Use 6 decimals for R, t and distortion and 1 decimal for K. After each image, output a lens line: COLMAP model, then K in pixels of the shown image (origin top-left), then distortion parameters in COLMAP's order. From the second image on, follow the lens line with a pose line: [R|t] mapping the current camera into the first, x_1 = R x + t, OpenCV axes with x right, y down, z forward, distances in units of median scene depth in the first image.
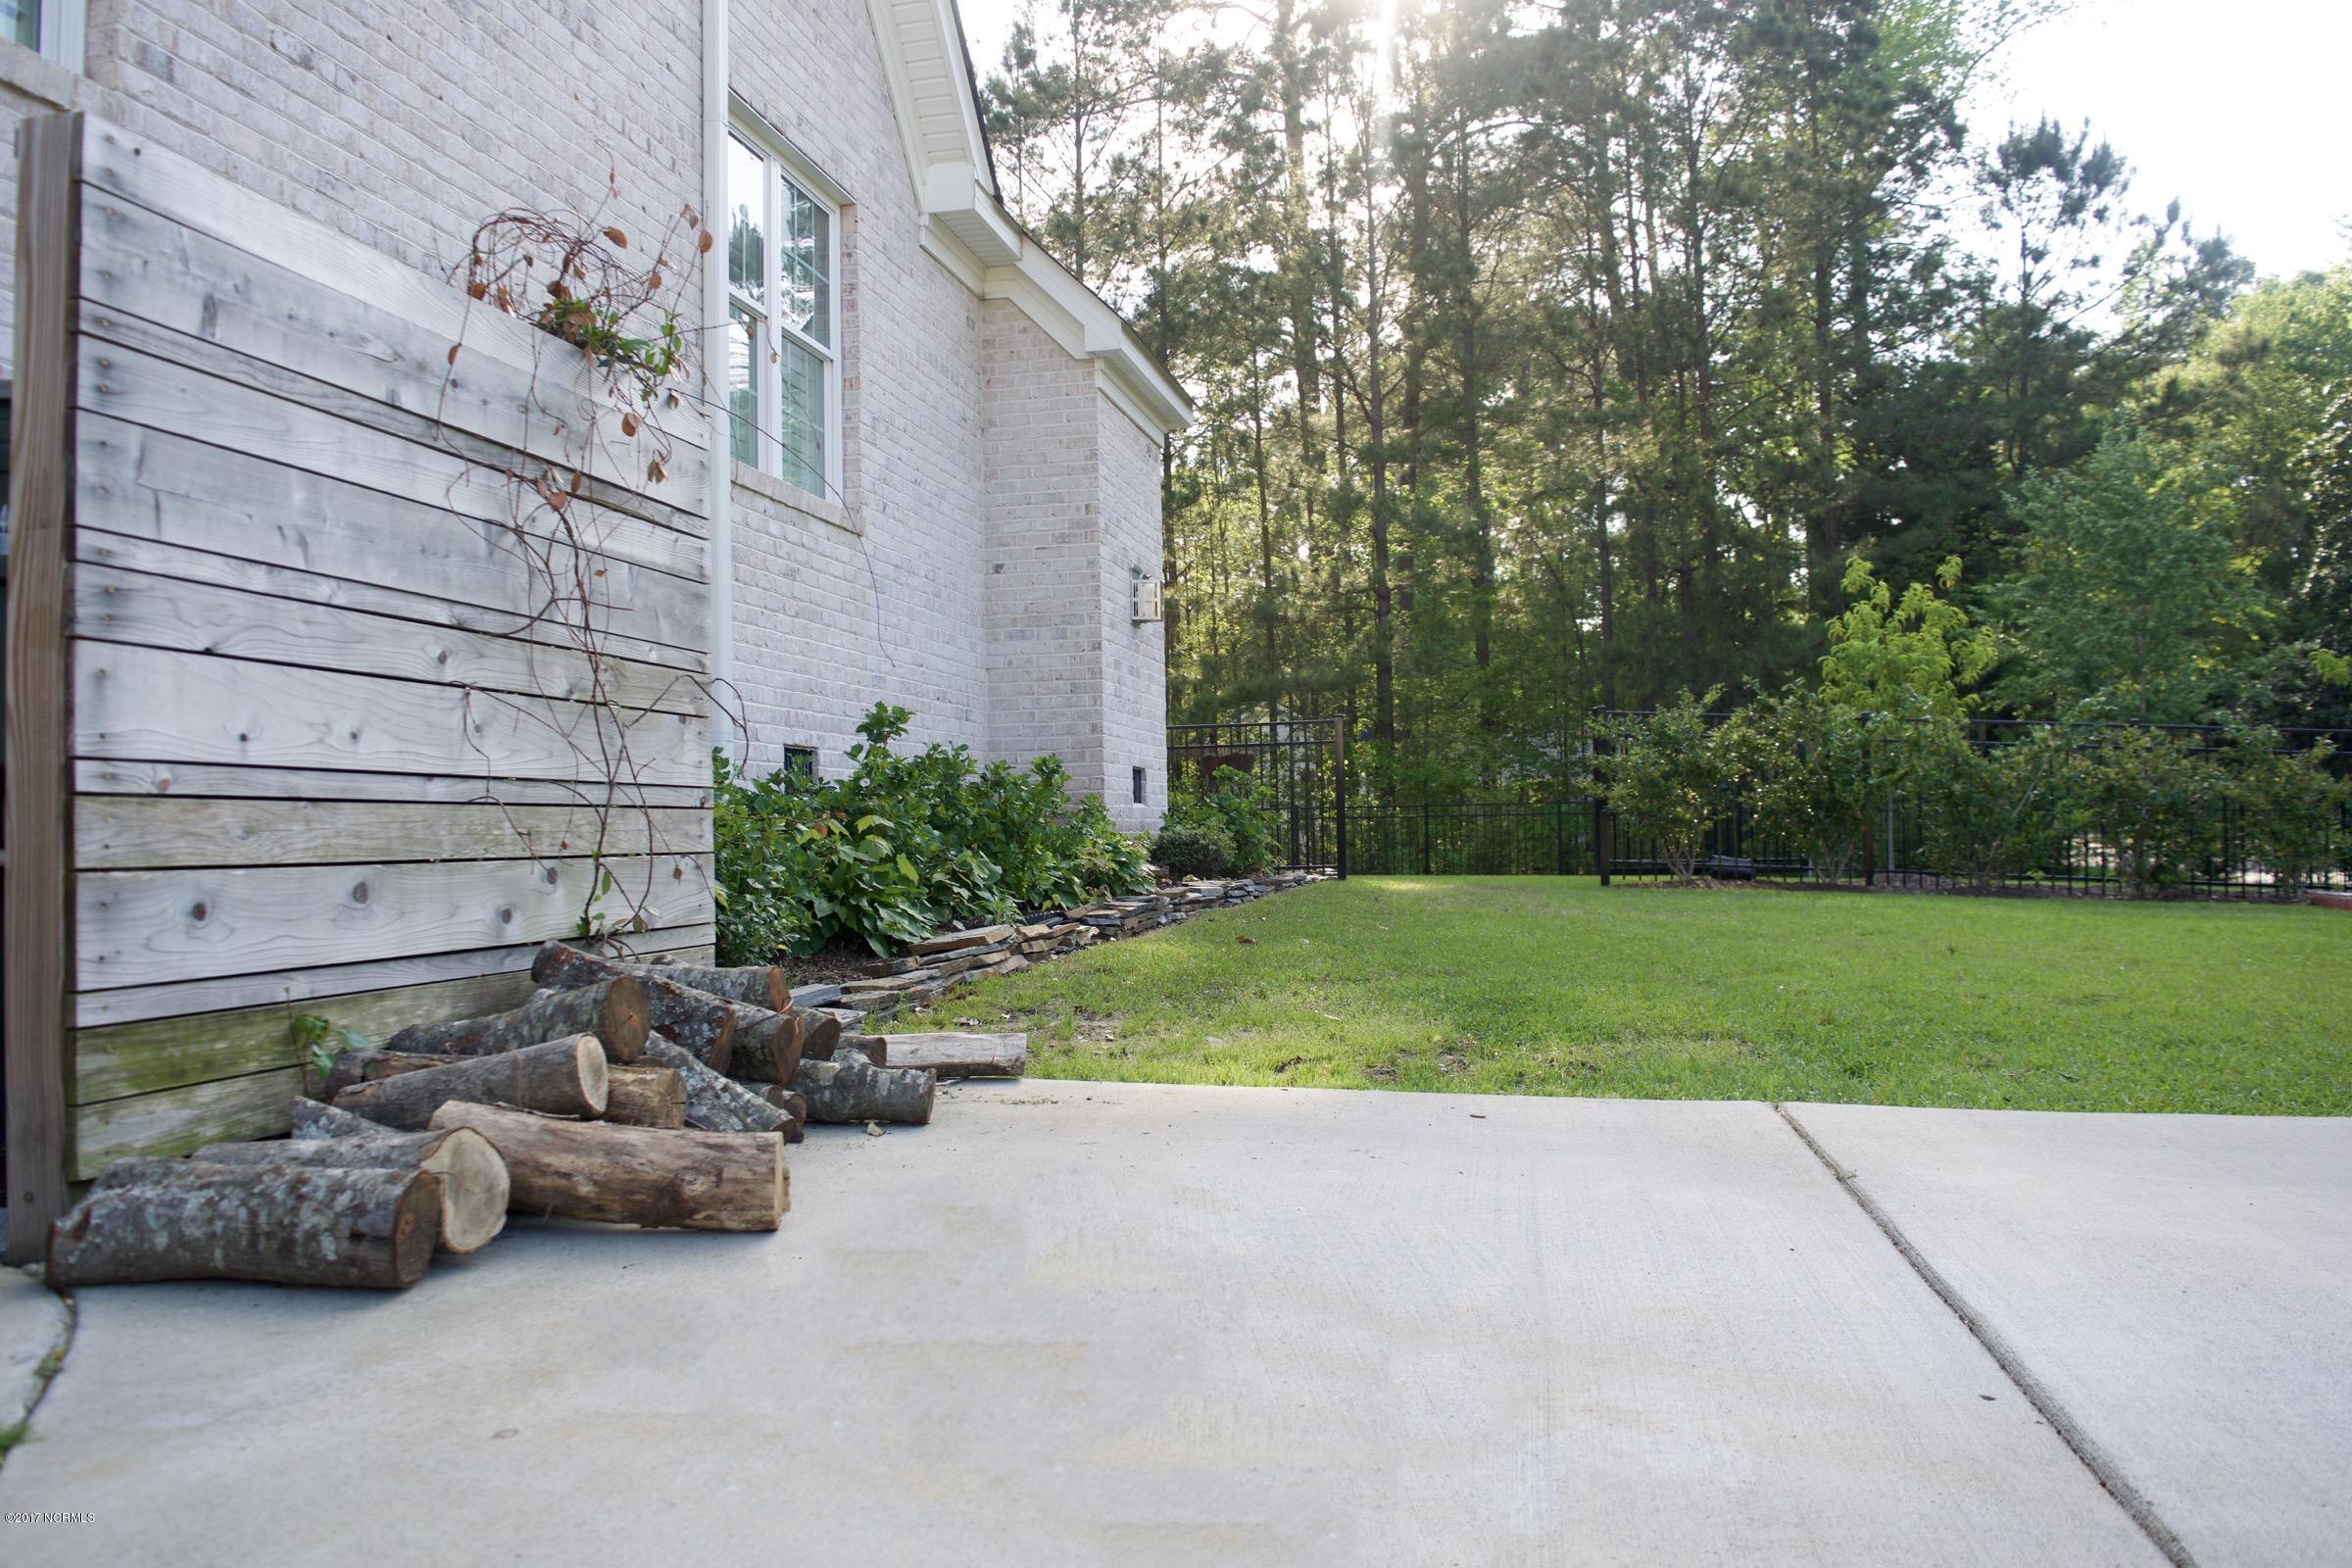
lens RADIAL K [[1829.1, 0, 1176.0], [0, 1829.1, 784.0], [0, 0, 1]] dist [-0.098242, 0.022647]
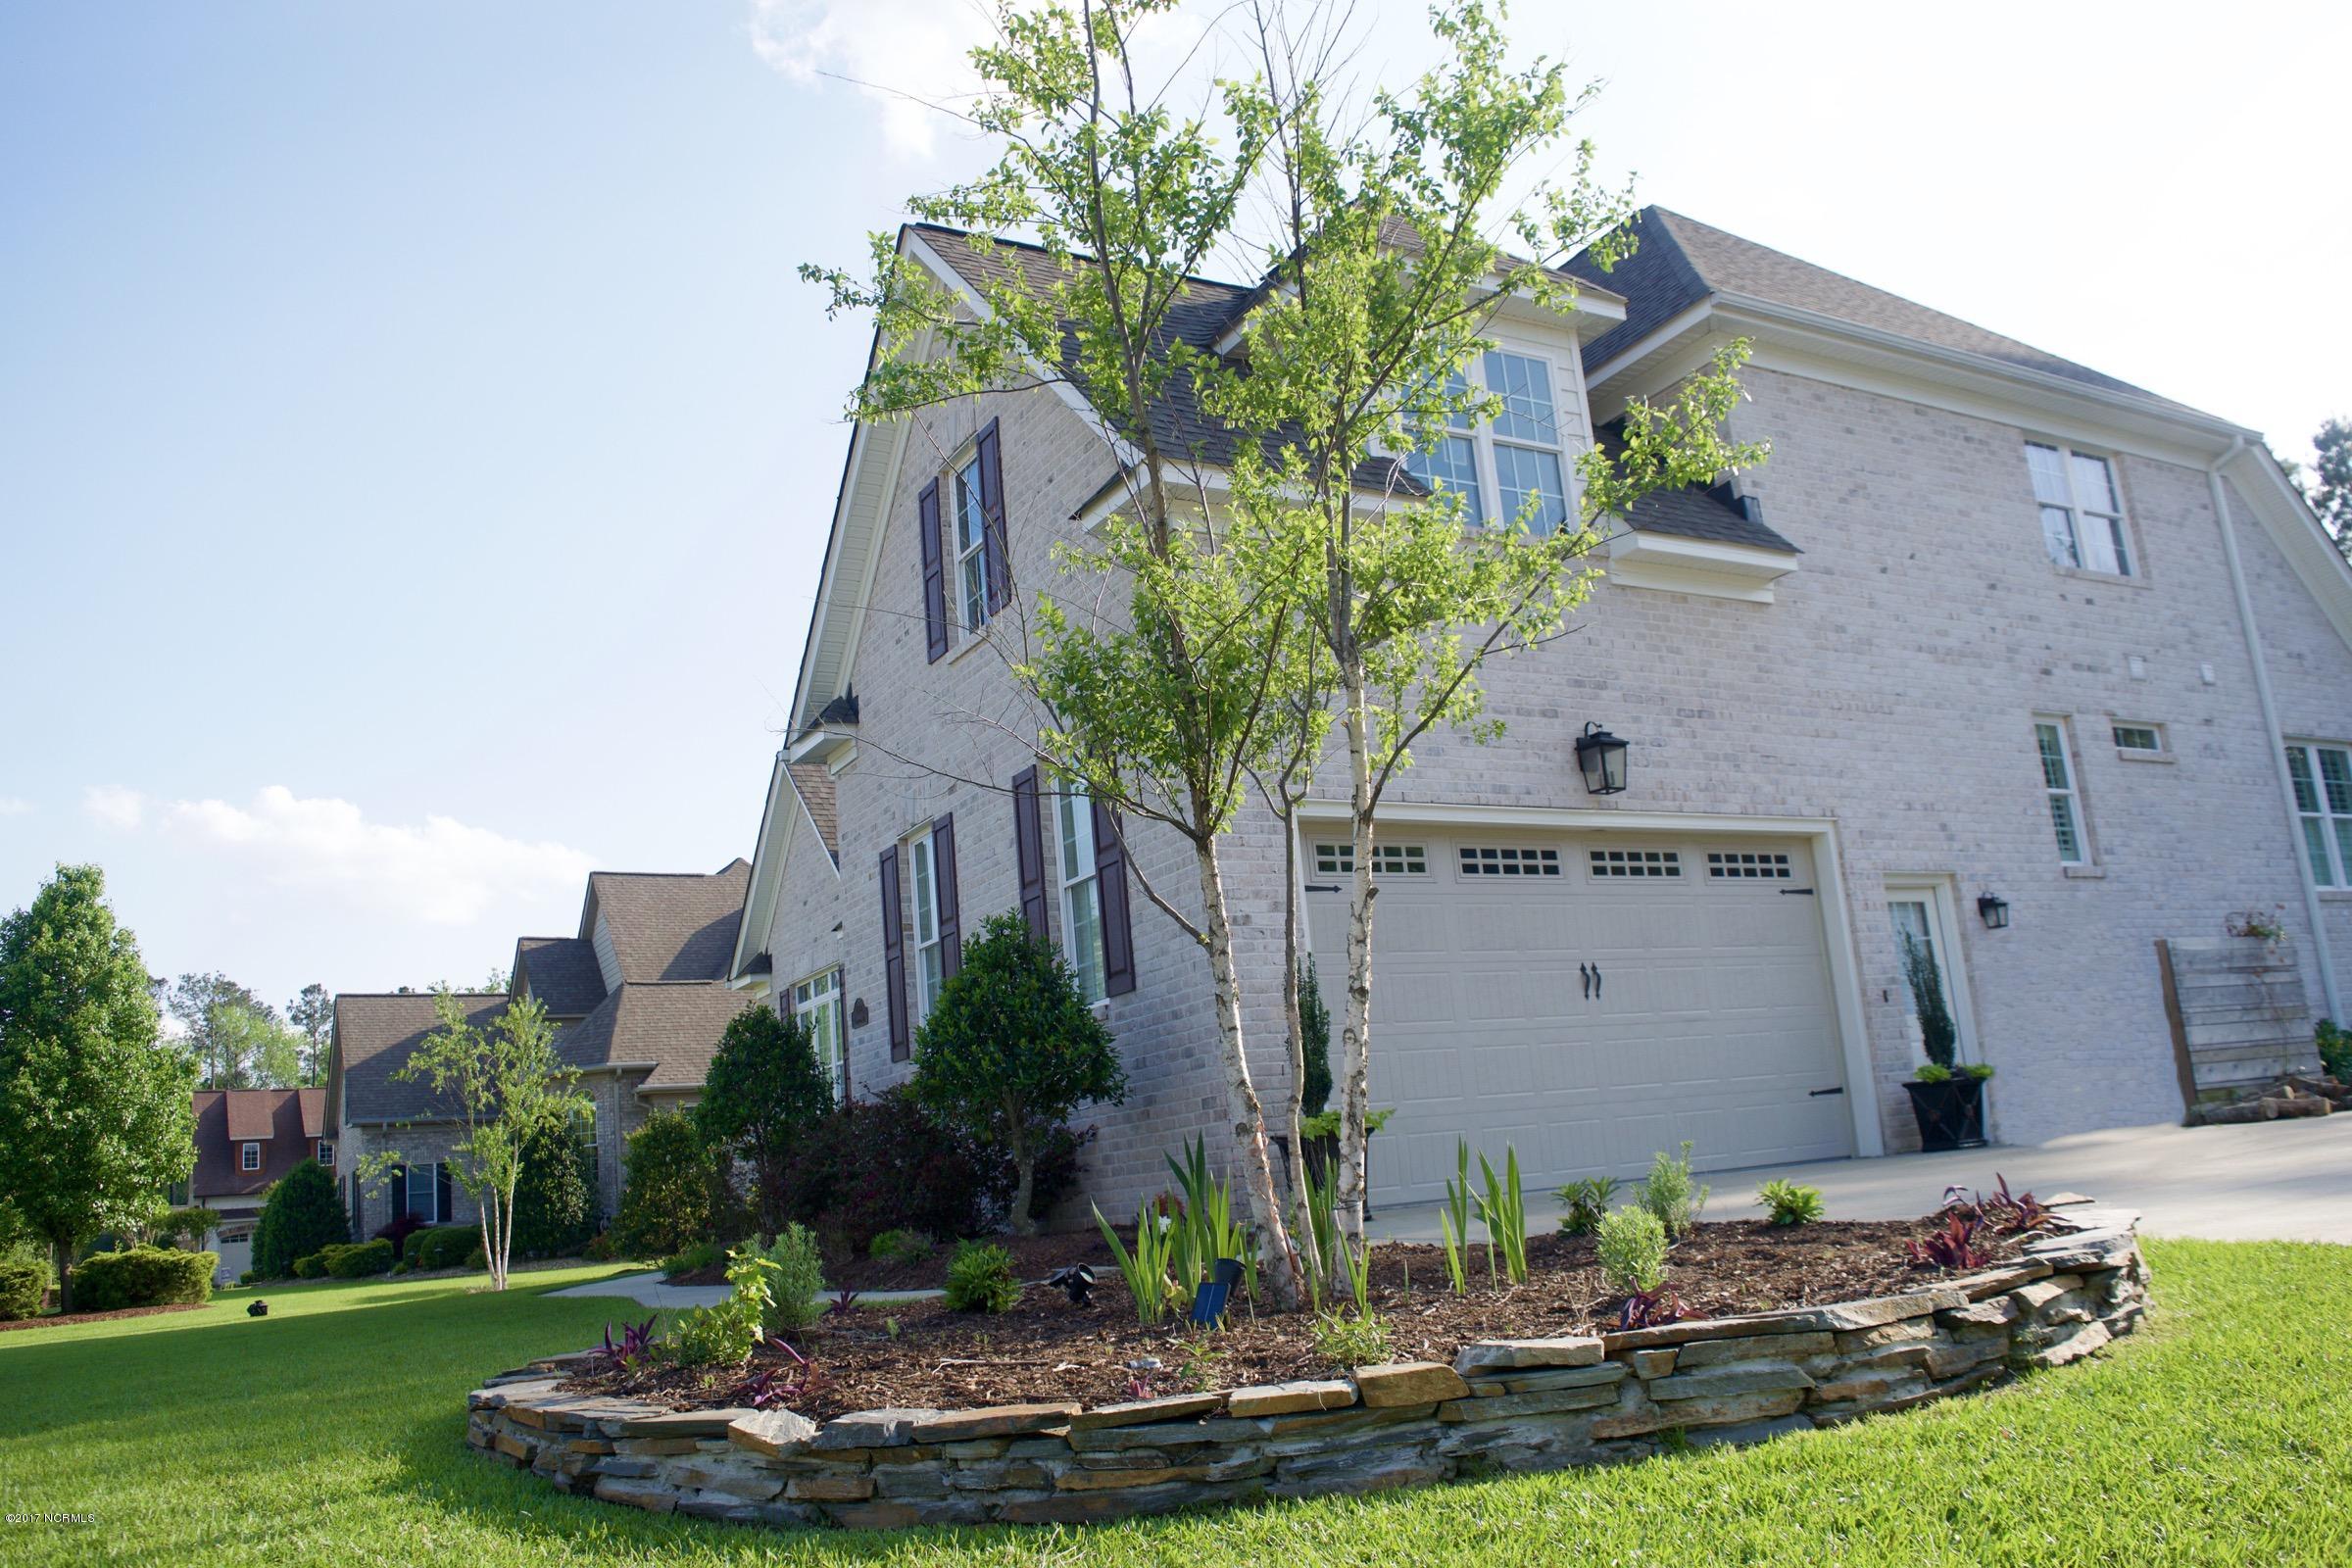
lens RADIAL K [[1829.1, 0, 1176.0], [0, 1829.1, 784.0], [0, 0, 1]] dist [-0.098242, 0.022647]
pose [[0.638213, -0.215320, -0.739136, 1.421916], [0.096458, 0.974890, -0.200711, -0.004255], [0.763794, 0.056801, 0.642957, -4.320799]]
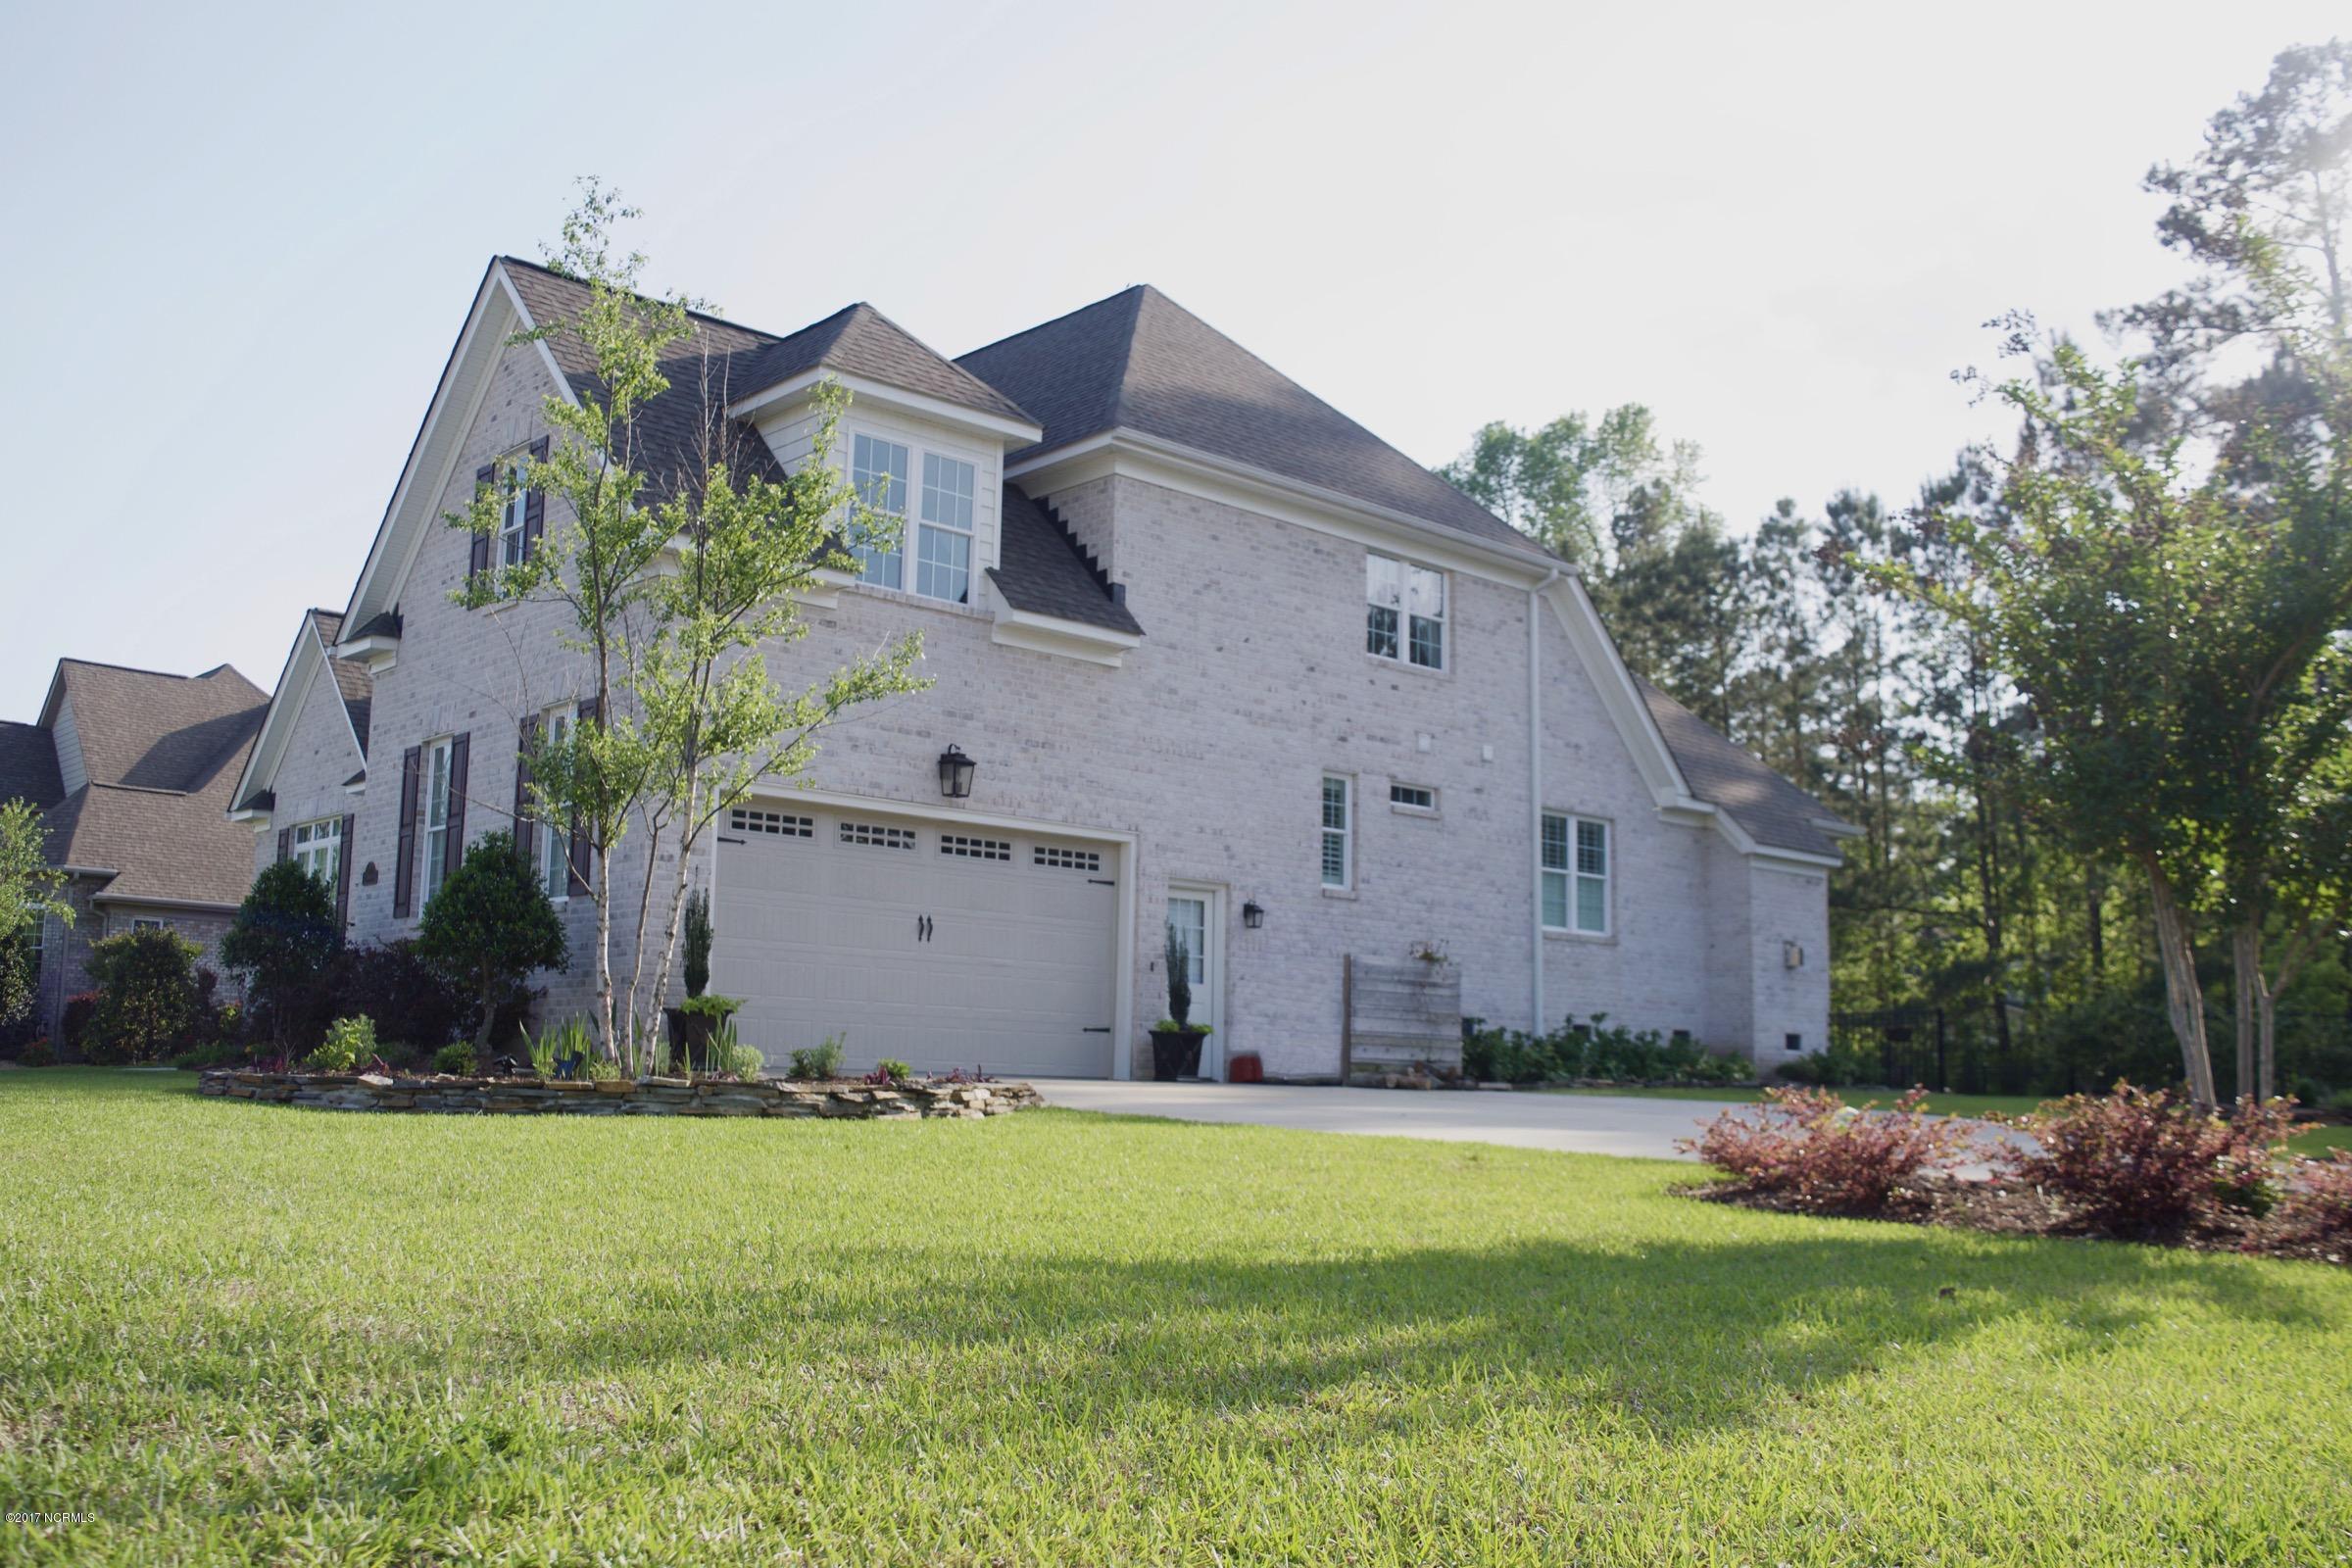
lens RADIAL K [[2077.7, 0, 1176.0], [0, 2077.7, 784.0], [0, 0, 1]] dist [-0.084322, 0.009215]
pose [[0.803196, -0.063995, -0.592268, 3.621118], [-0.014596, 0.991801, -0.126958, 0.068053], [0.595536, 0.110617, 0.795676, -5.852192]]
